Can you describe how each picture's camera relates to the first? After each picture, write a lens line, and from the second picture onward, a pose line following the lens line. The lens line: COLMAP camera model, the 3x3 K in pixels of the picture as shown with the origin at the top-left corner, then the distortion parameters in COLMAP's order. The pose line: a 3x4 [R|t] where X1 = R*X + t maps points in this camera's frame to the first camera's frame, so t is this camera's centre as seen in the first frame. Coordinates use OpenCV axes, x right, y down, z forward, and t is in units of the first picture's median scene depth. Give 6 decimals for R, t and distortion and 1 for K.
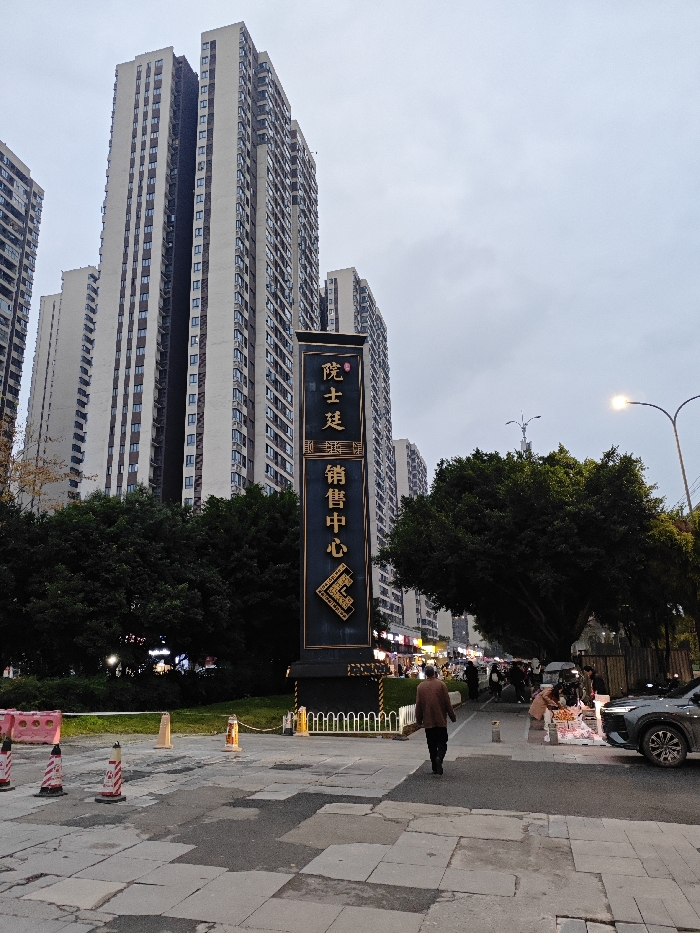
lens RADIAL K [[656.5, 0, 350.0], [0, 656.5, 466.5], [0, 0, 1]] dist [0.027650, -0.000659]
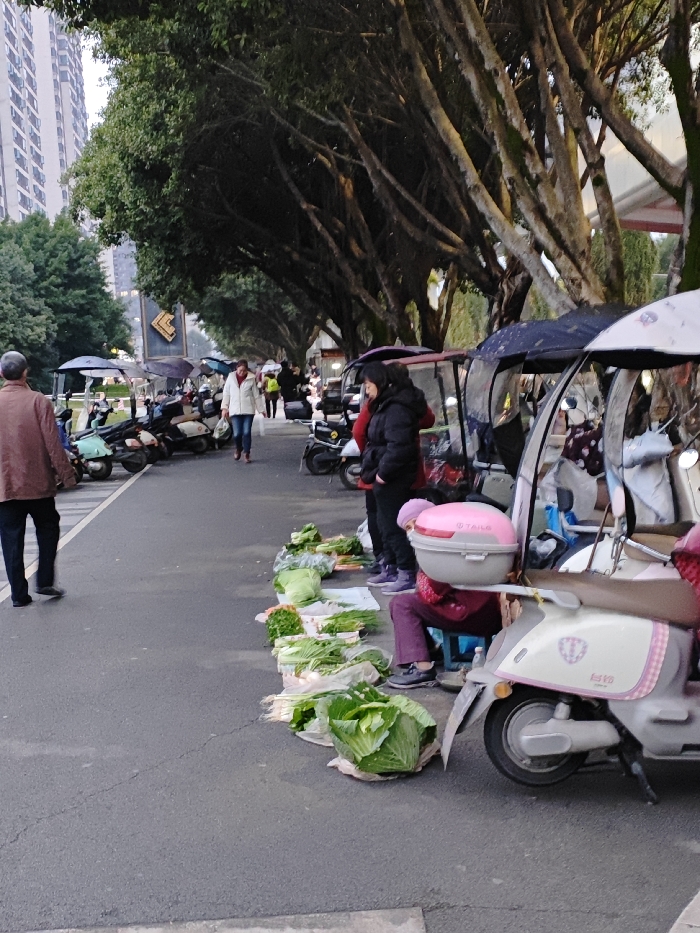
lens RADIAL K [[1336.7, 0, 350.0], [0, 1336.7, 466.5], [0, 0, 1]] dist [0.049979, 0.034481]
pose [[0.943359, -0.050624, 0.327889, -0.200290], [-0.068367, 0.937418, 0.341429, -0.182931], [-0.324654, -0.344507, 0.880860, -0.621095]]
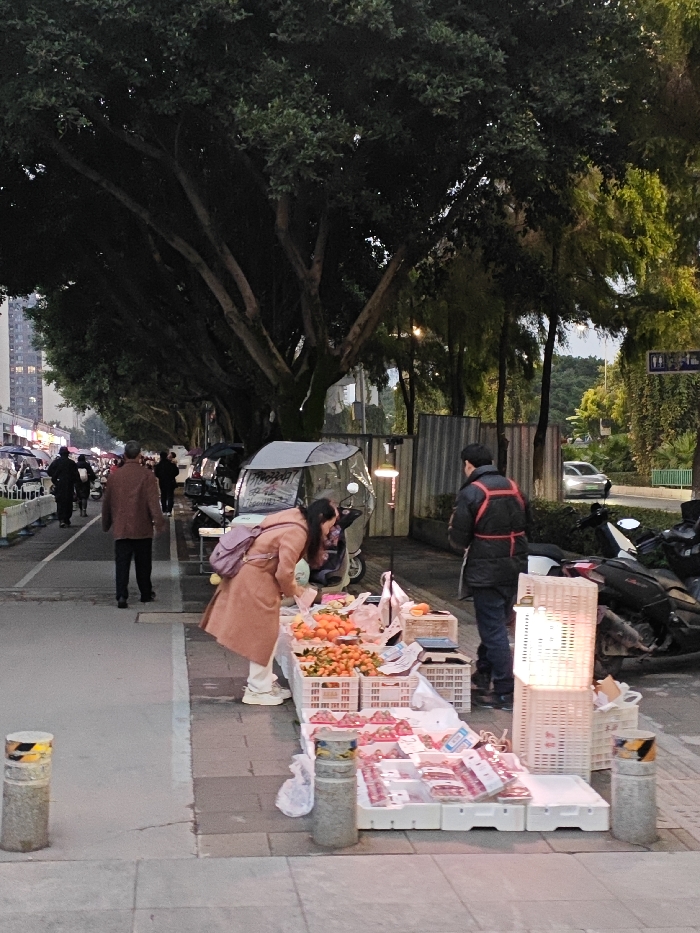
lens RADIAL K [[1336.7, 0, 350.0], [0, 1336.7, 466.5], [0, 0, 1]] dist [0.049979, 0.034481]
pose [[0.921262, 0.018233, 0.388515, 0.039374], [-0.130564, 0.955434, 0.264760, 0.052497], [-0.366373, -0.294640, 0.882586, 0.166626]]
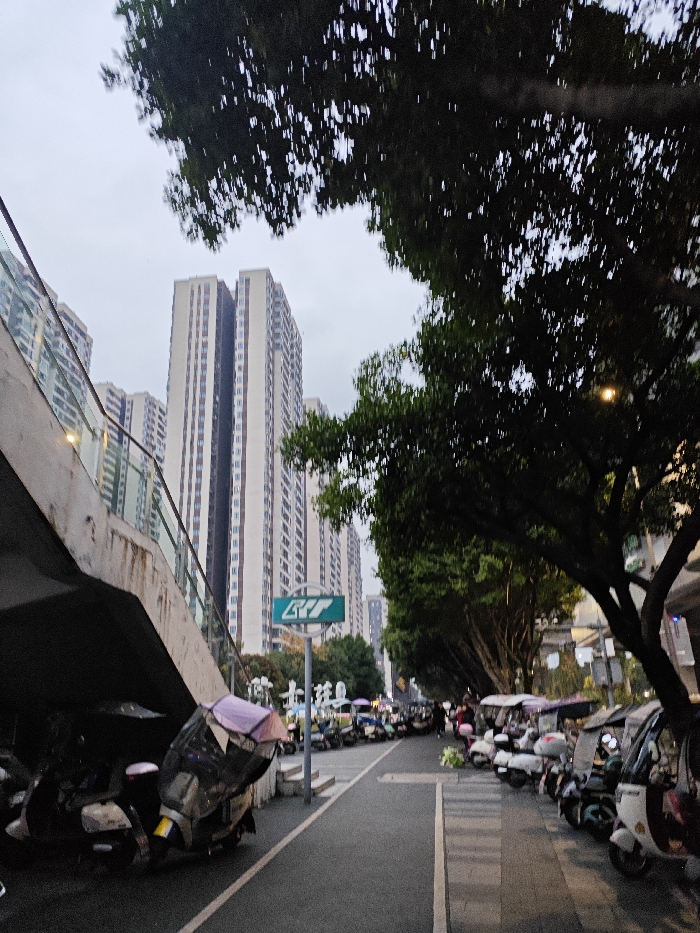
lens RADIAL K [[656.5, 0, 350.0], [0, 656.5, 466.5], [0, 0, 1]] dist [0.027650, -0.000659]
pose [[0.990602, 0.047702, 0.128184, -0.253445], [-0.040295, 0.997399, -0.059770, -0.239969], [-0.130702, 0.054043, 0.989948, -0.813892]]
